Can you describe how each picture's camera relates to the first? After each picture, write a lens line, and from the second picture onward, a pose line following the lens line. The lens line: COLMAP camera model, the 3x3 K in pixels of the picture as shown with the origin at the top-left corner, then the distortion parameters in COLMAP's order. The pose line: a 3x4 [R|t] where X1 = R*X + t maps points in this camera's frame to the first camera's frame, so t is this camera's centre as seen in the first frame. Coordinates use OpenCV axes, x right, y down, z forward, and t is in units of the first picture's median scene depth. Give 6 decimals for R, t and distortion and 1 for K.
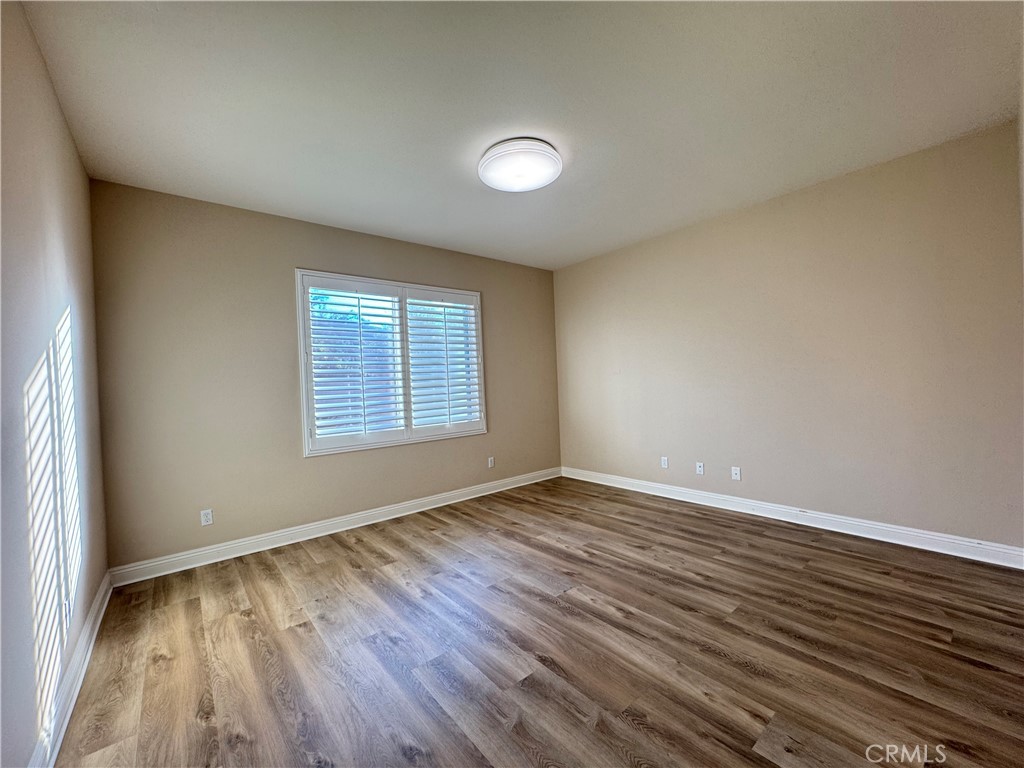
lens RADIAL K [[411.0, 0, 512.0], [0, 411.0, 384.0], [0, 0, 1]] dist [-0.002958, 0.000504]
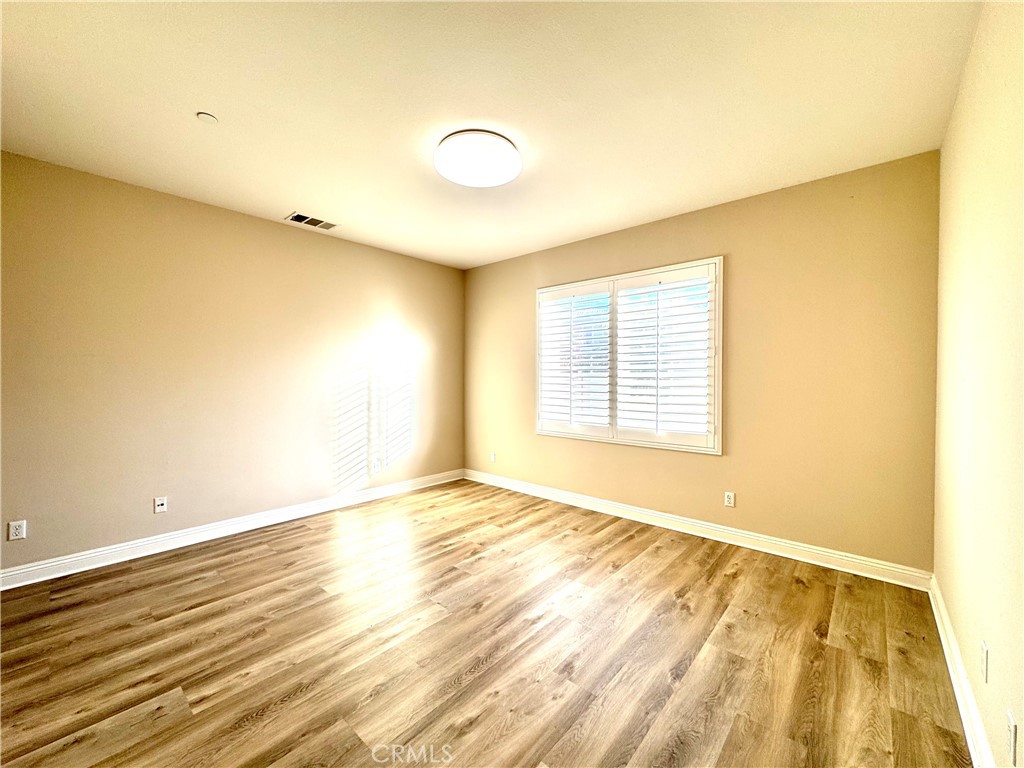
lens RADIAL K [[411.0, 0, 512.0], [0, 411.0, 384.0], [0, 0, 1]] dist [-0.002958, 0.000504]
pose [[0.153507, 0.055039, -0.986614, 0.787063], [-0.010617, 0.998482, 0.054049, -0.052066], [0.988090, 0.002178, 0.153859, 0.734631]]
